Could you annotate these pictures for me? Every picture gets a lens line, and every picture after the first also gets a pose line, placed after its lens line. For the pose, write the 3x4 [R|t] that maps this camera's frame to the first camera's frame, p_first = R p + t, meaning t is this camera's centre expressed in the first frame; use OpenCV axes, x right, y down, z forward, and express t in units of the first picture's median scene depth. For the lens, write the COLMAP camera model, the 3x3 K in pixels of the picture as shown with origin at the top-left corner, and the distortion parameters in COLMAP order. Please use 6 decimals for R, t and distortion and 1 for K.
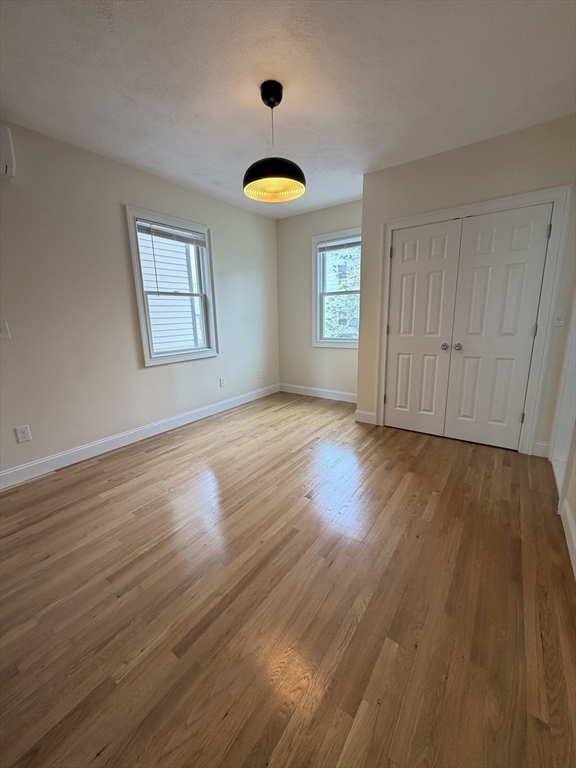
lens RADIAL K [[306.1, 0, 288.4], [0, 306.1, 379.8], [0, 0, 1]] dist [-0.001667, -0.000141]
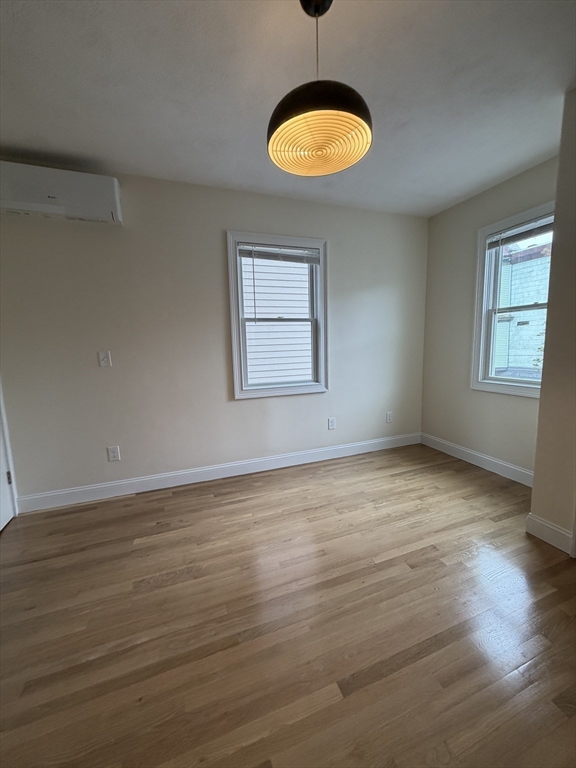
lens RADIAL K [[306.1, 0, 288.4], [0, 306.1, 379.8], [0, 0, 1]] dist [-0.001667, -0.000141]
pose [[0.830530, 0.072261, -0.552267, 0.159659], [-0.111334, 0.993076, -0.037493, -0.079220], [0.545734, 0.092625, 0.832824, 0.297569]]
